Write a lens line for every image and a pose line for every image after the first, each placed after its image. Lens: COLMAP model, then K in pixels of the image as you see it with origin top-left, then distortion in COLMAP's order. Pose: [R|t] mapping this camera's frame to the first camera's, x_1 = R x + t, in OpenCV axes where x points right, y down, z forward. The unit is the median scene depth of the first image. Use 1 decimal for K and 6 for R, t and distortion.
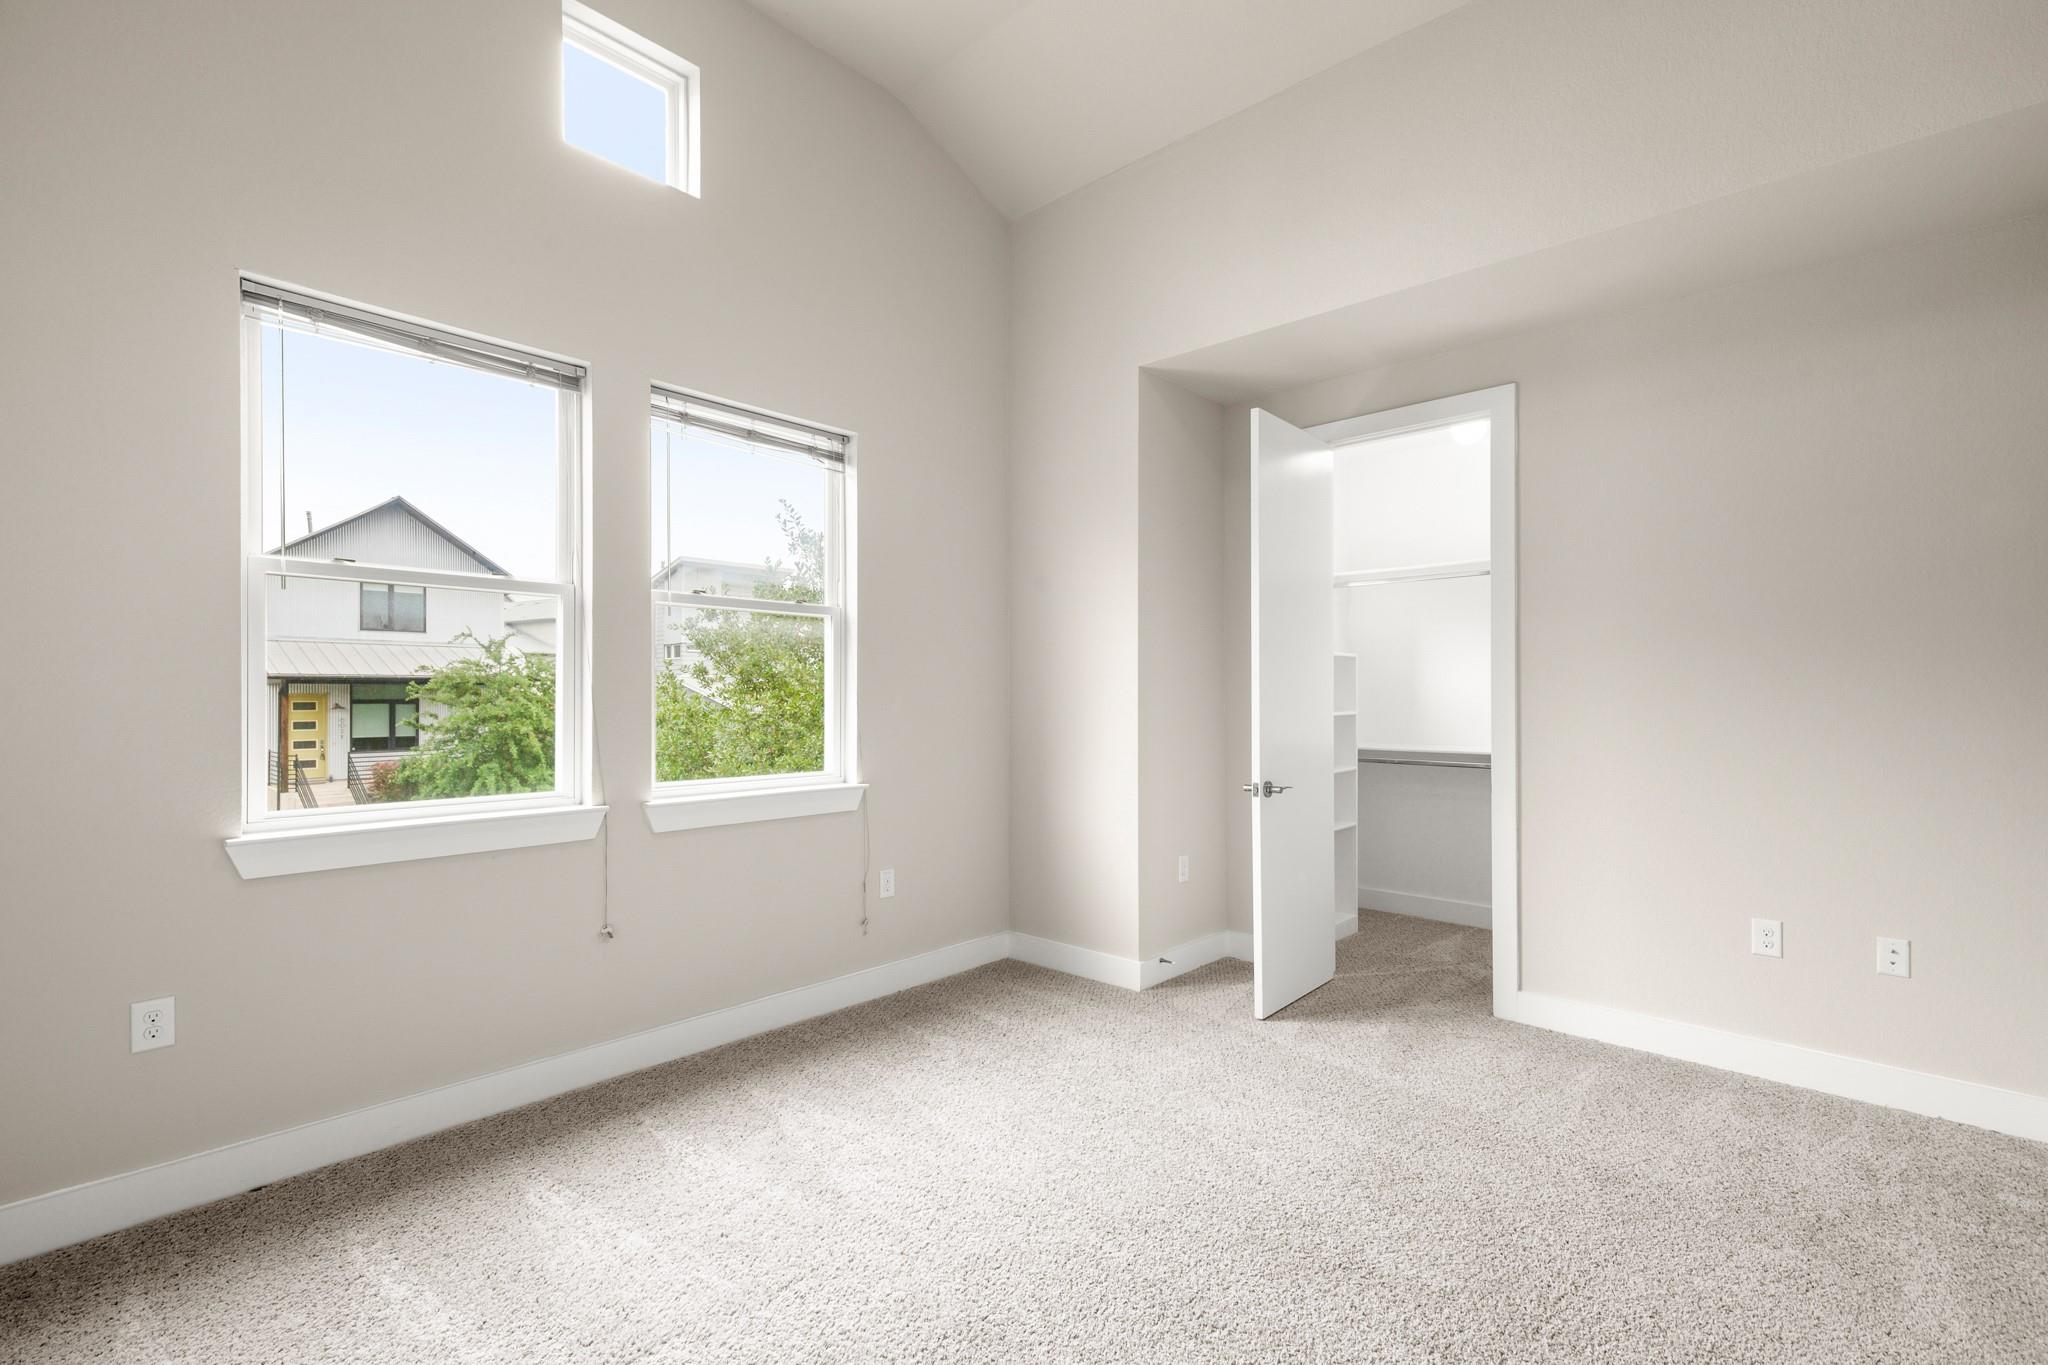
lens RADIAL K [[920.3, 0, 1031.8], [0, 920.3, 683.1], [0, 0, 1]] dist [0.006223, -0.006055]
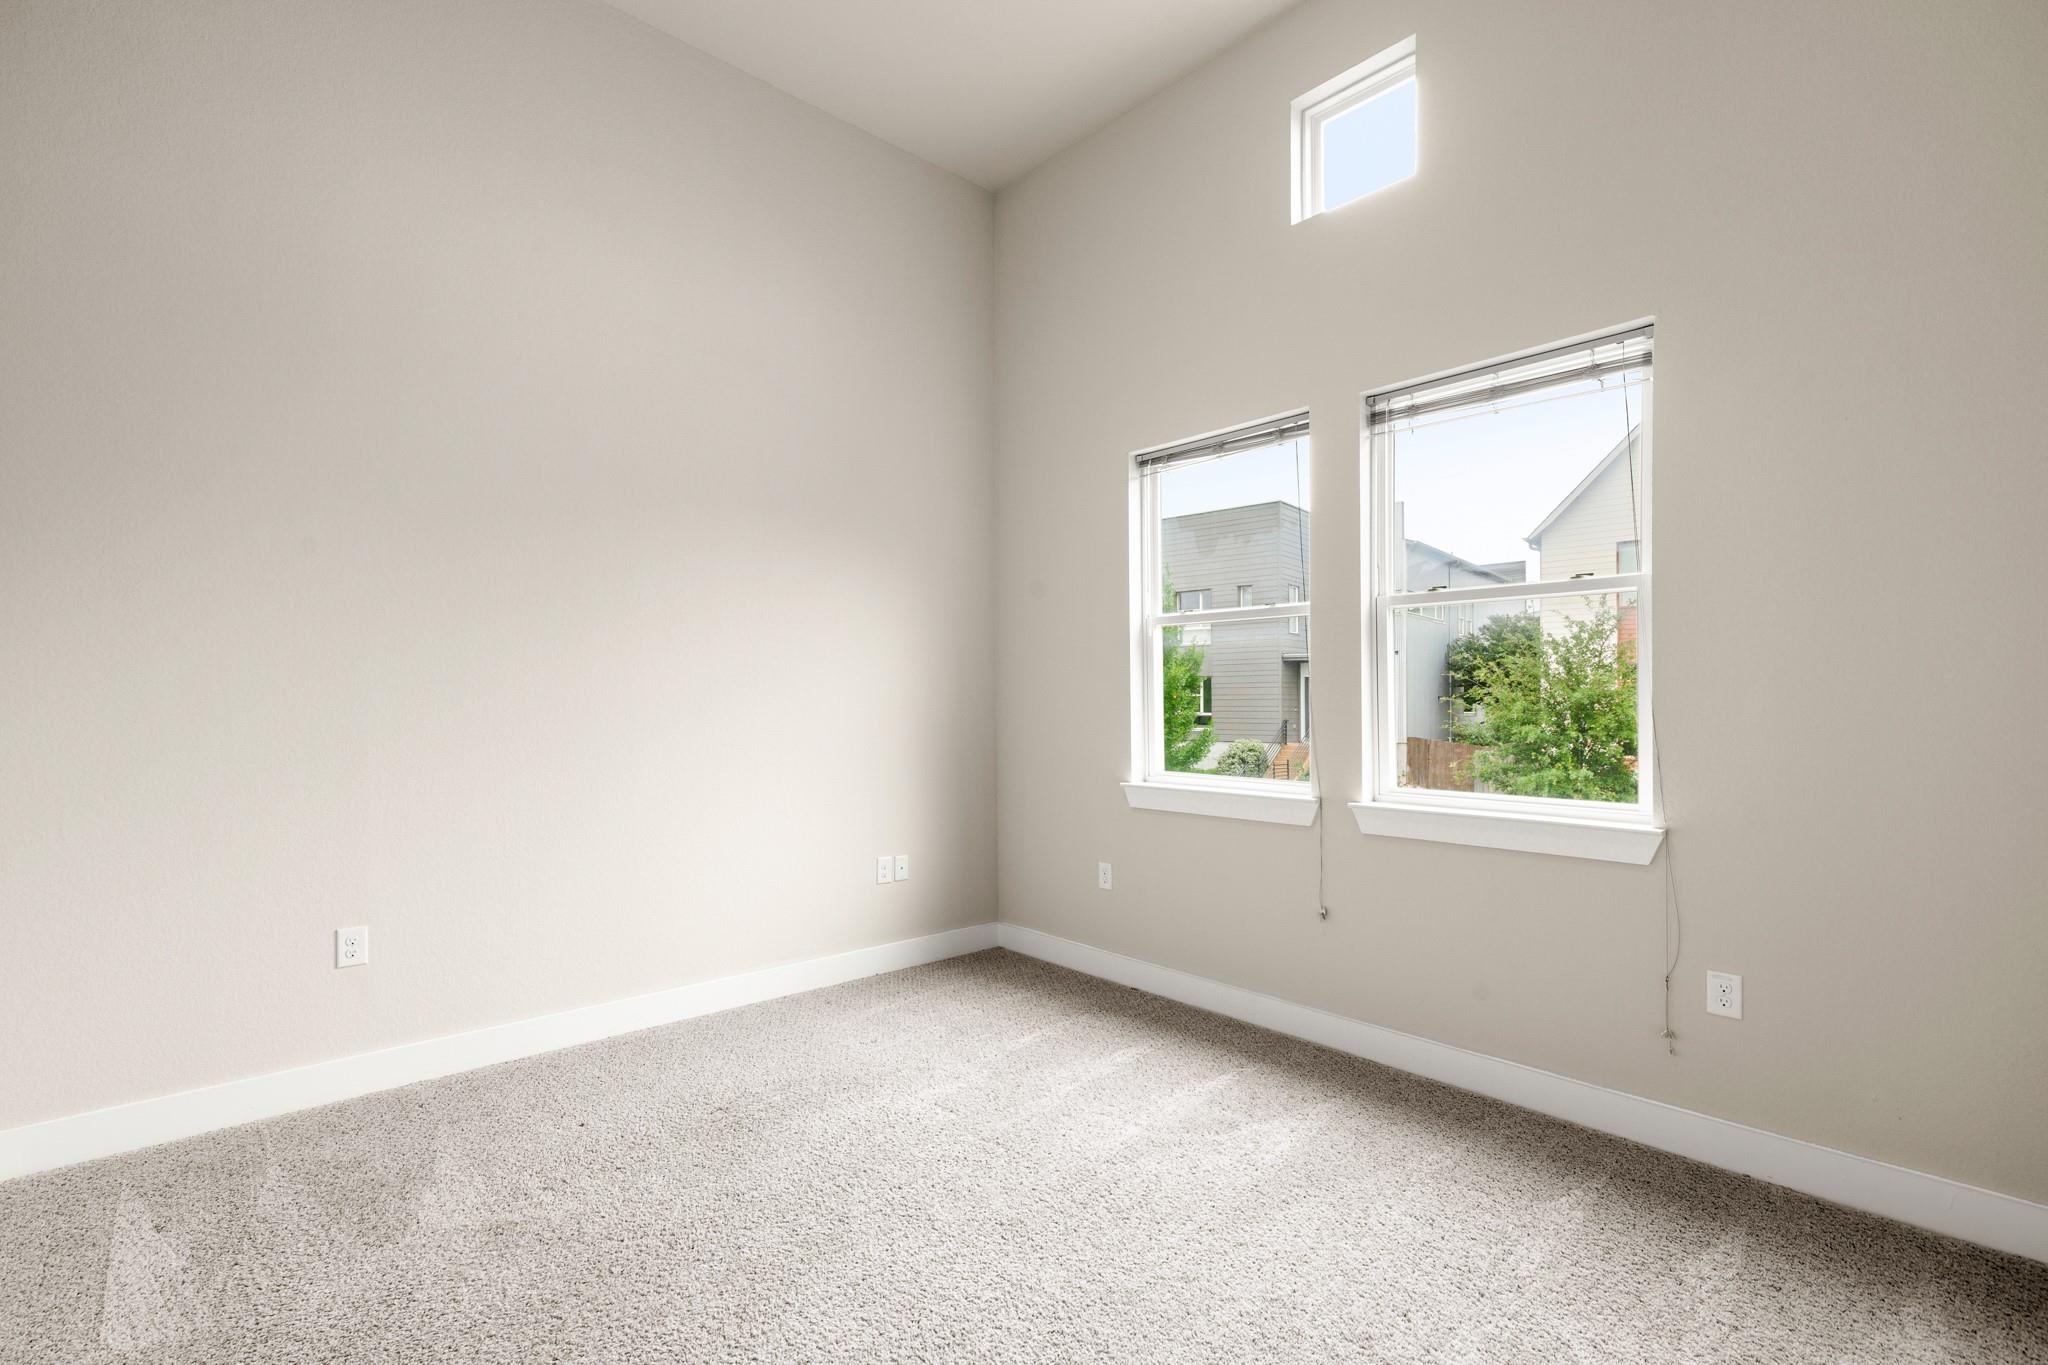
lens RADIAL K [[920.3, 0, 1023.5], [0, 920.3, 696.9], [0, 0, 1]] dist [0.006223, -0.006055]
pose [[-0.099299, -0.002887, -0.995053, 0.618019], [0.015192, 0.999875, -0.004417, 0.008821], [0.994942, -0.015556, -0.099242, 0.687069]]
